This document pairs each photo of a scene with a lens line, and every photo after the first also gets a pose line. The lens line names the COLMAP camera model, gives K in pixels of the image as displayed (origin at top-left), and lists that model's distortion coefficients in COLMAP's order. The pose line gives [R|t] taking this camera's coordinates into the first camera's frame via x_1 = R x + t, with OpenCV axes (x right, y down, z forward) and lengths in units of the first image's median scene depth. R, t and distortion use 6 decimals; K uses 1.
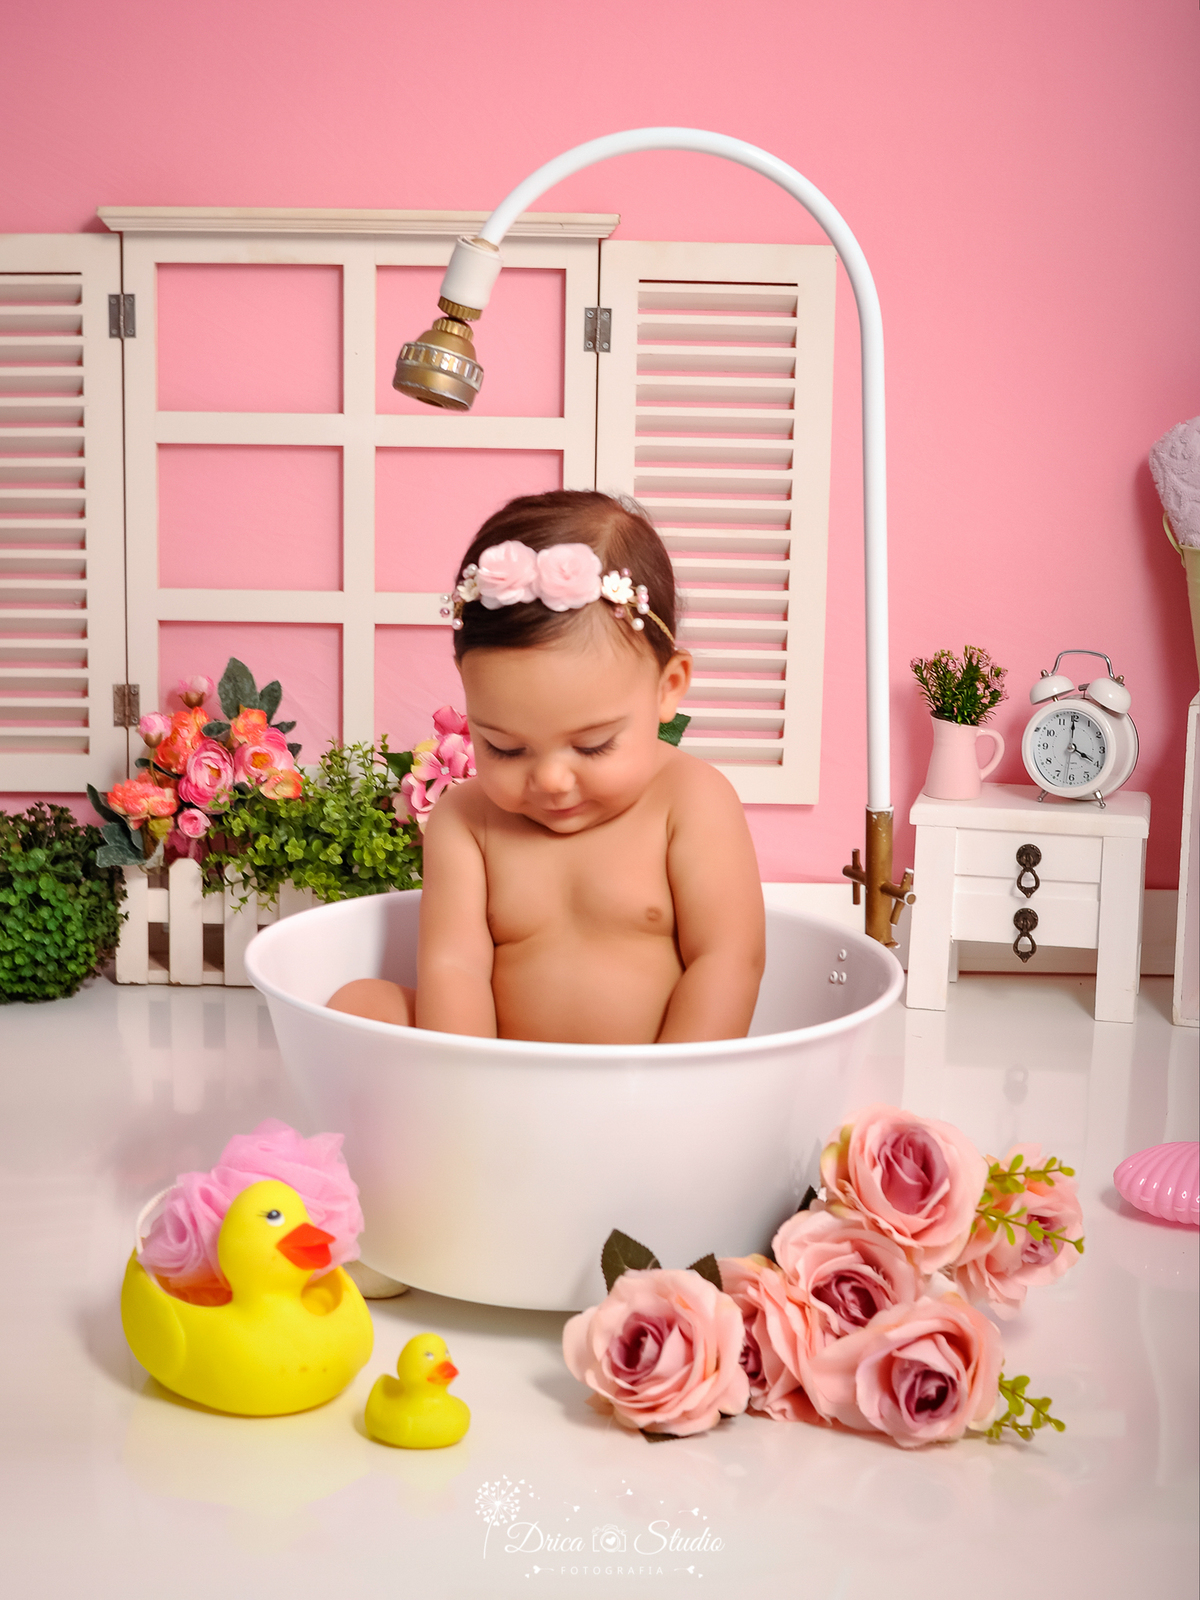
lens RADIAL K [[2664.9, 0, 579.4], [0, 2664.9, 840.6], [0, 0, 1]] dist [-0.138545, 0.000000]
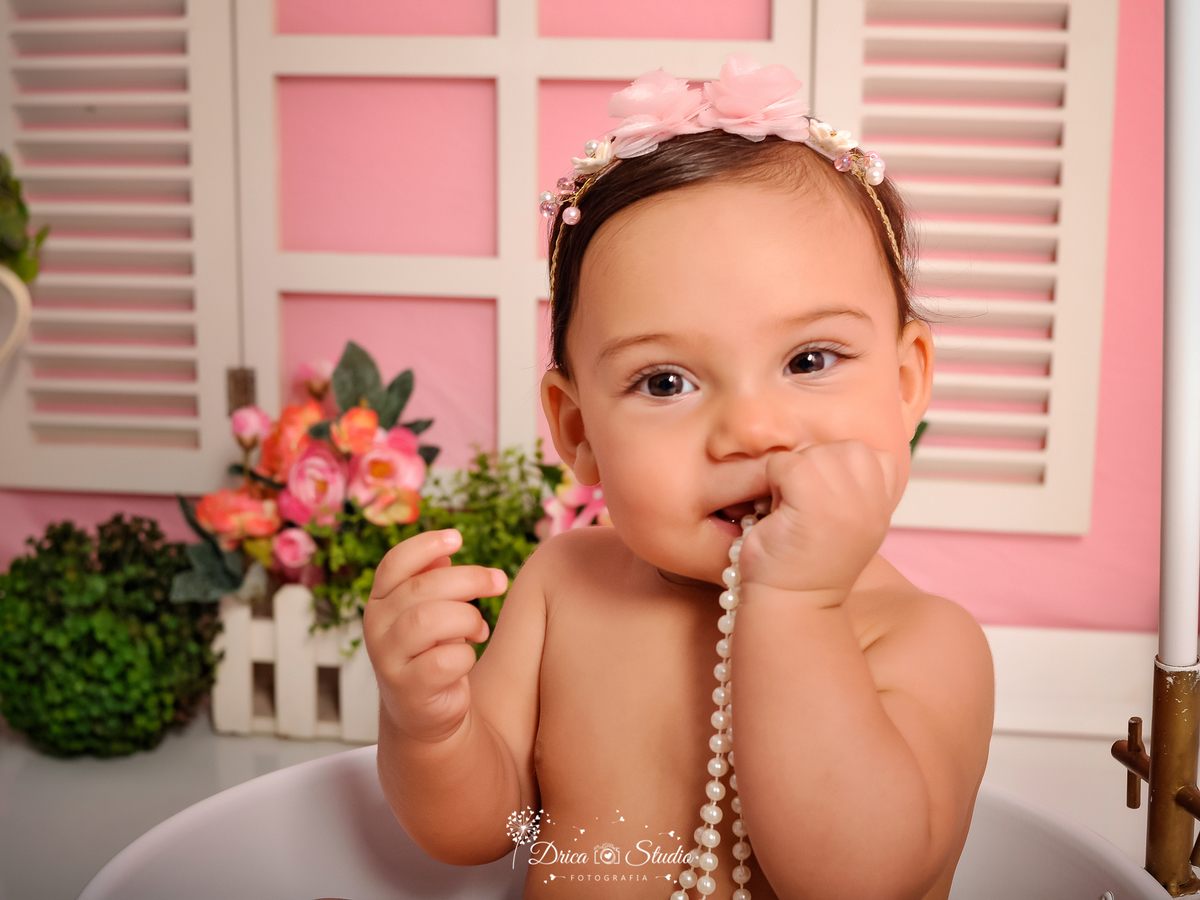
lens RADIAL K [[1998.6, 0, 649.4], [0, 1998.6, 429.4], [0, 0, 1]] dist [-0.138545, 0.000000]
pose [[0.990489, 0.024453, -0.135405, 0.041350], [-0.022788, 0.999645, 0.013838, -0.052659], [0.135695, -0.010620, 0.990694, 0.417753]]
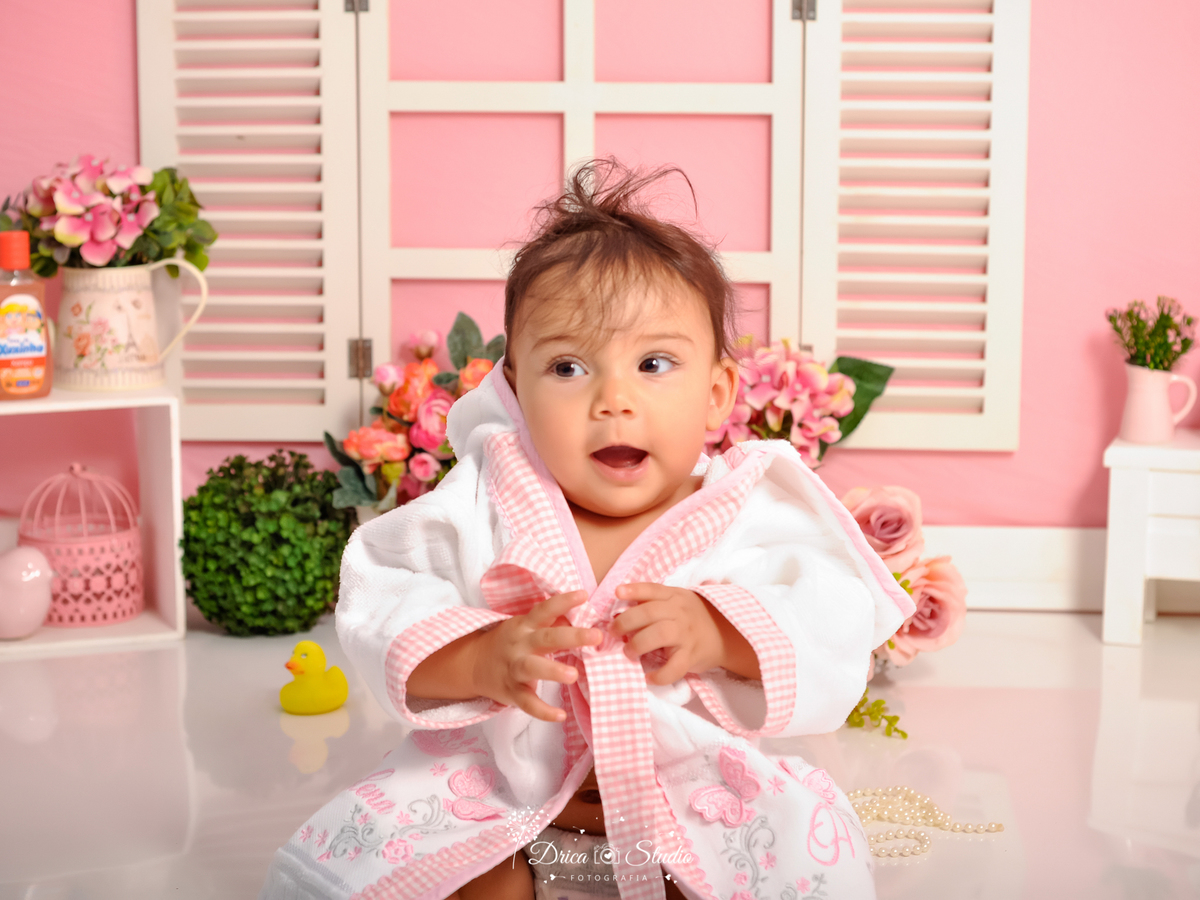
lens RADIAL K [[2805.6, 0, 596.7], [0, 2805.6, 443.7], [0, 0, 1]] dist [-0.056050, 0.000000]
pose [[0.997179, -0.003357, -0.074979, 0.007722], [0.000766, 0.999402, -0.034558, 0.022790], [0.075051, 0.034403, 0.996586, -0.113281]]
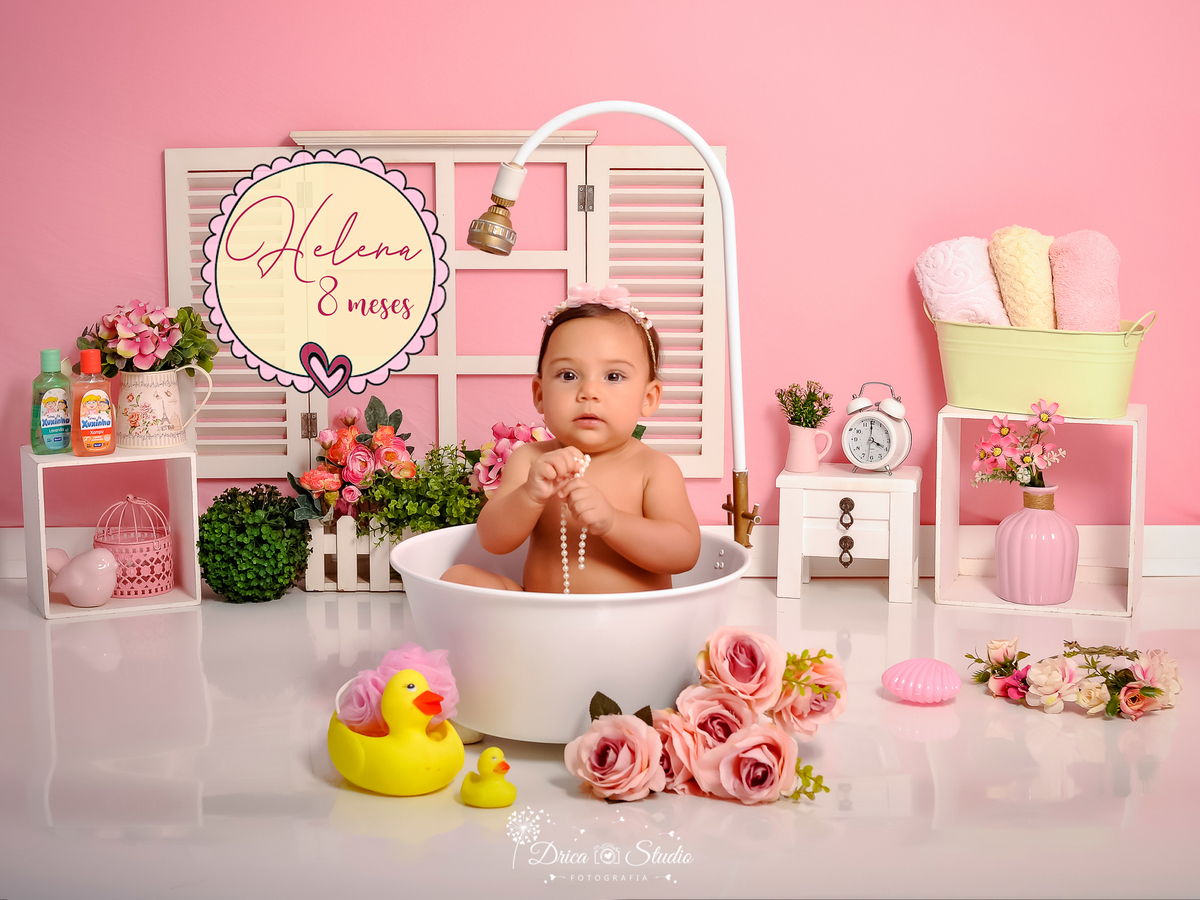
lens RADIAL K [[1998.6, 0, 601.2], [0, 1998.6, 462.2], [0, 0, 1]] dist [-0.138545, 0.000000]
pose [[0.999831, -0.017666, -0.005182, 0.020401], [0.017440, 0.999014, -0.040832, 0.027625], [0.005899, 0.040735, 0.999153, -0.264985]]
